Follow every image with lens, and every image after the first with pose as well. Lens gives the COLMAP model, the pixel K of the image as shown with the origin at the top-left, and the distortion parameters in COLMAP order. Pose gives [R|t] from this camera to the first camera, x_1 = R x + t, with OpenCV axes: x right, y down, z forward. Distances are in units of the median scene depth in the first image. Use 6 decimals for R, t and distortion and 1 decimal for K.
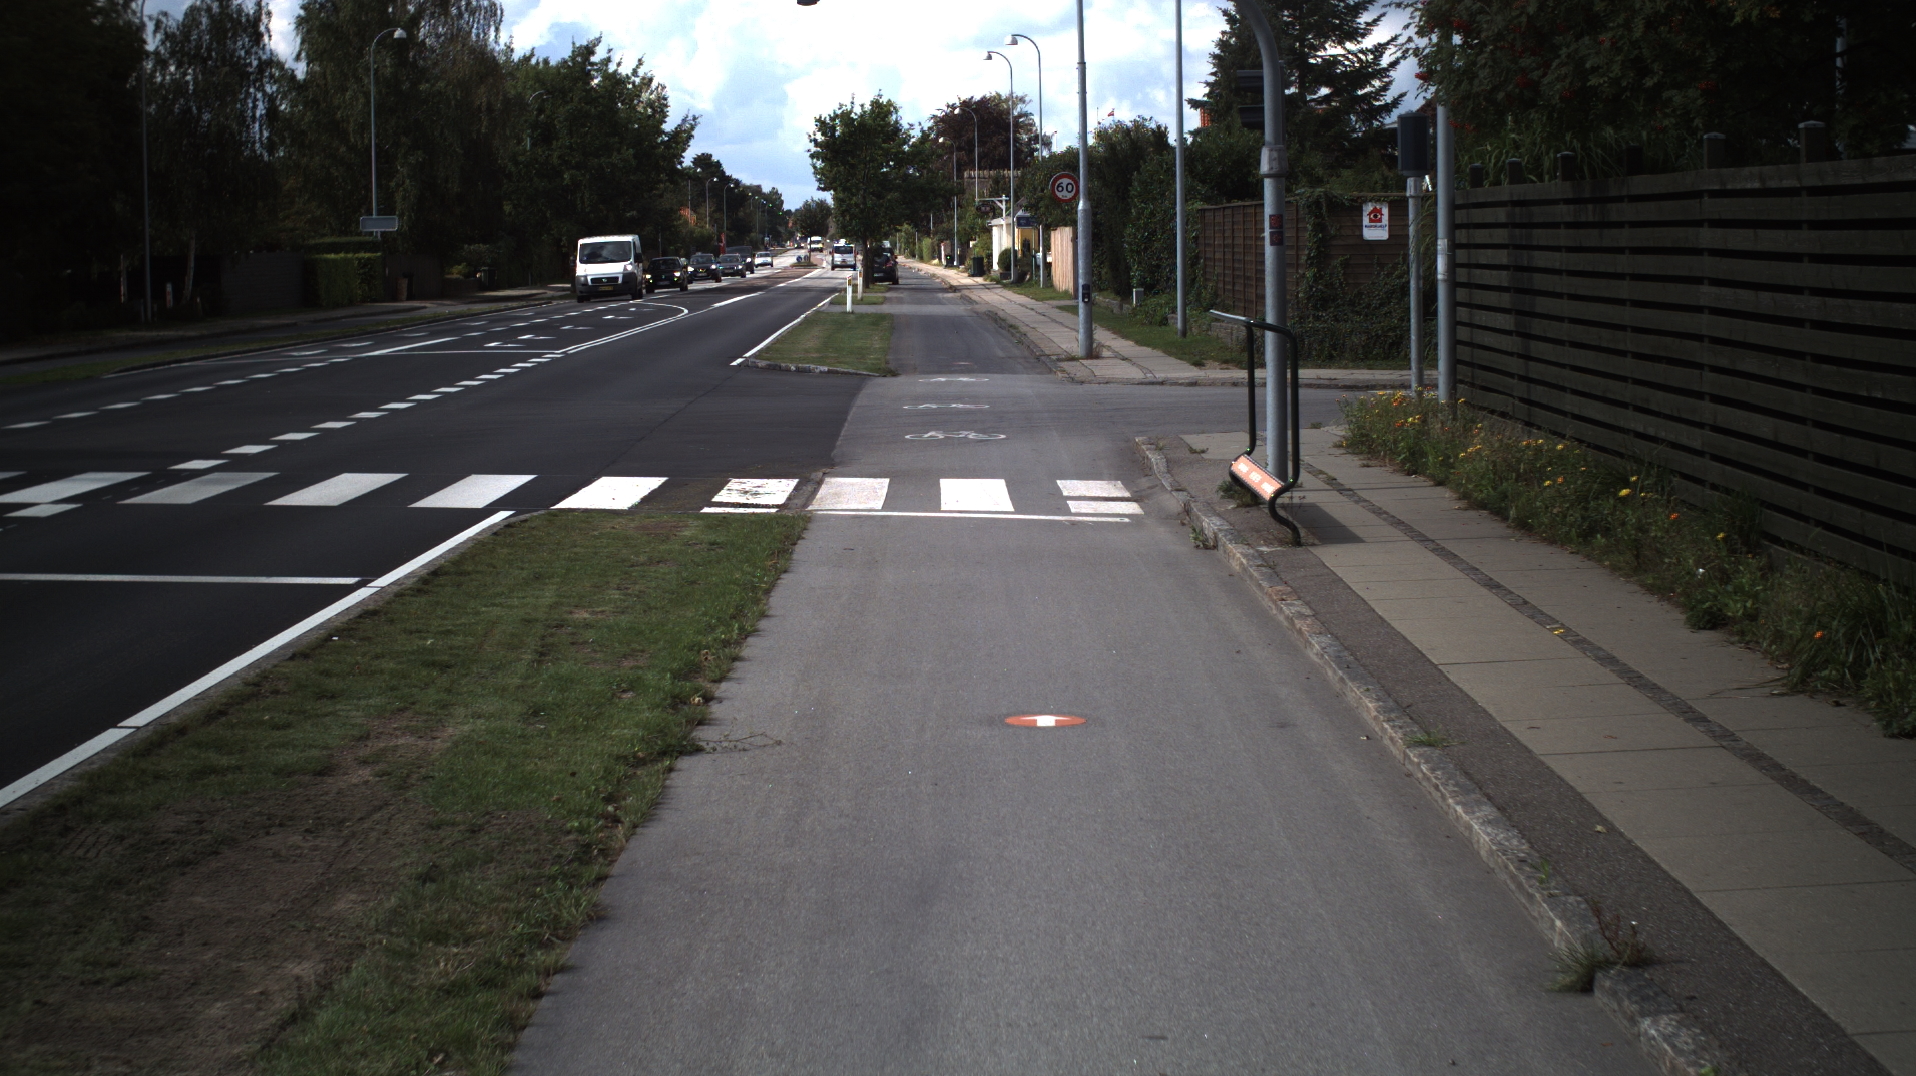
lens RADIAL K [[3849.1, 0, 958.0], [0, 3849.1, 538.0], [0, 0, 1]] dist [-0.294283, 0.161539]
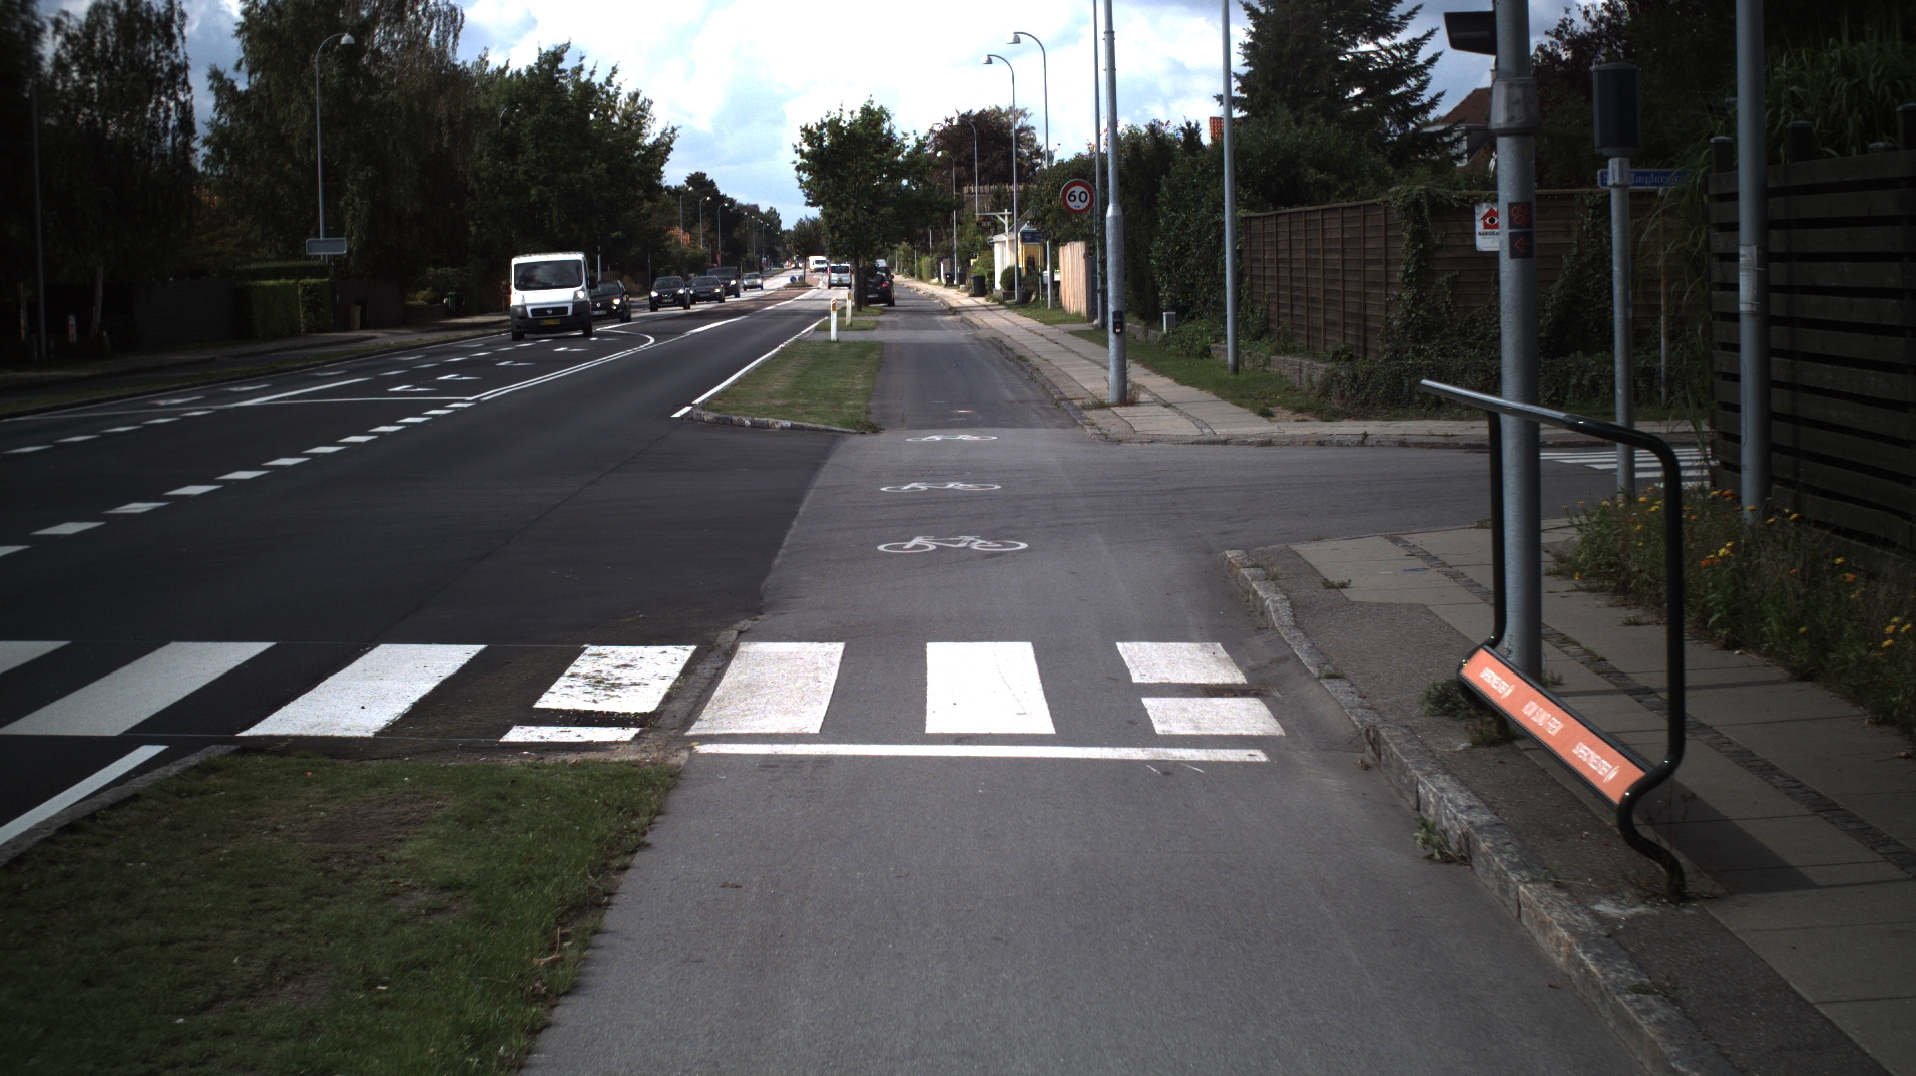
lens RADIAL K [[3849.1, 0, 958.0], [0, 3849.1, 538.0], [0, 0, 1]] dist [-0.294283, 0.161539]
pose [[0.999946, -0.010332, -0.000841, 0.000288], [0.010328, 0.999935, -0.004761, -0.008479], [0.000890, 0.004752, 0.999988, 0.111680]]
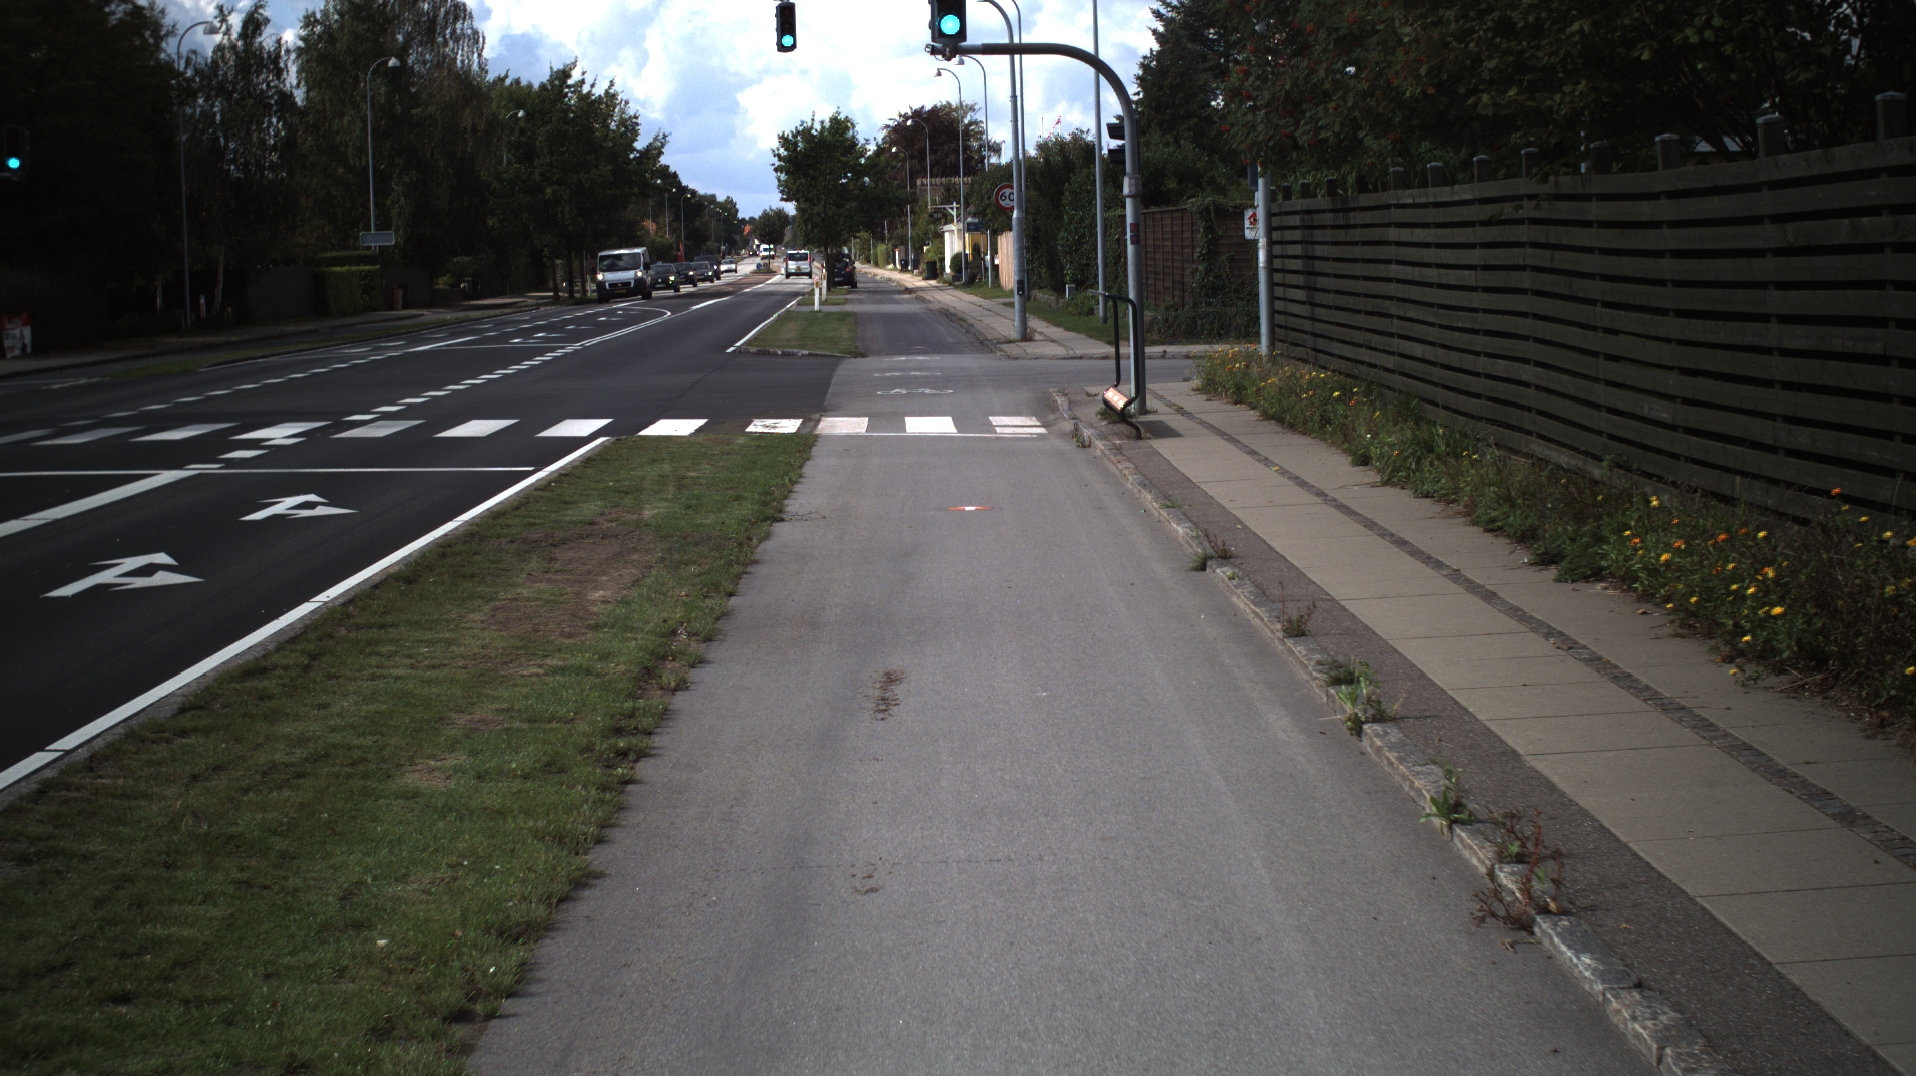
lens RADIAL K [[3849.1, 0, 958.0], [0, 3849.1, 538.0], [0, 0, 1]] dist [-0.294283, 0.161539]
pose [[0.999806, -0.016406, 0.010888, -0.000384], [0.016421, 0.999864, -0.001254, 0.008776], [-0.010866, 0.001433, 0.999940, -0.111649]]
